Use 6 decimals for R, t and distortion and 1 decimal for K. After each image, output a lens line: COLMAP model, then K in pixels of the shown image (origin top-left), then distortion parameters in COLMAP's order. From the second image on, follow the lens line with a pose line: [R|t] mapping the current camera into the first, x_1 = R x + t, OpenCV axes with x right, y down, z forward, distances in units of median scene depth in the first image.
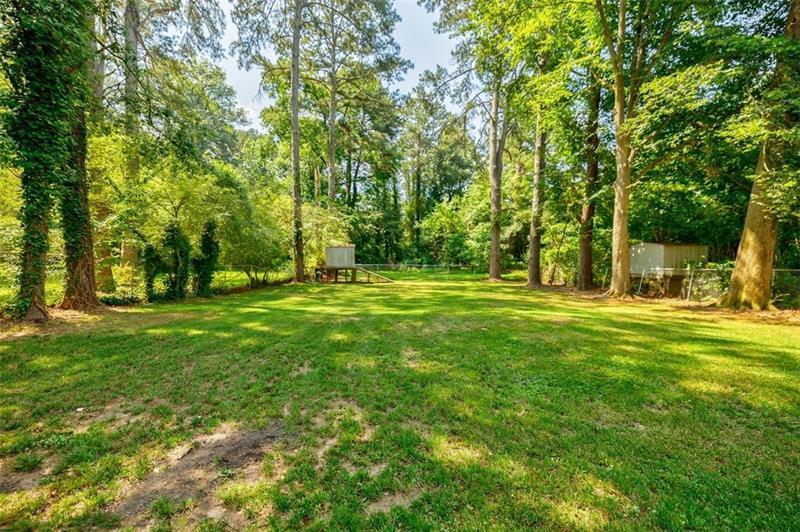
lens RADIAL K [[337.8, 0, 407.2], [0, 337.8, 265.3], [0, 0, 1]] dist [0.002158, -0.001031]
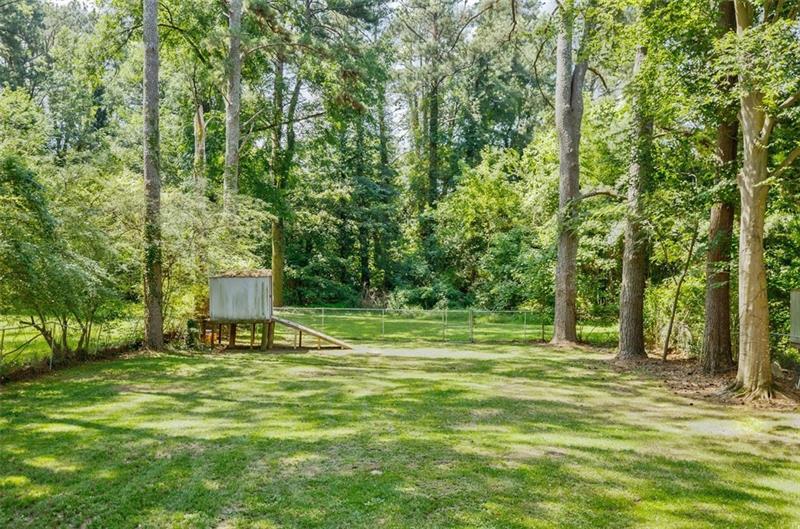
lens RADIAL K [[769.5, 0, 416.0], [0, 769.5, 271.2], [0, 0, 1]] dist [-0.016353, 0.000000]
pose [[0.999922, 0.003796, -0.011896, 0.057563], [-0.004081, 0.999704, -0.023992, -0.029949], [0.011801, 0.024039, 0.999641, -0.090683]]
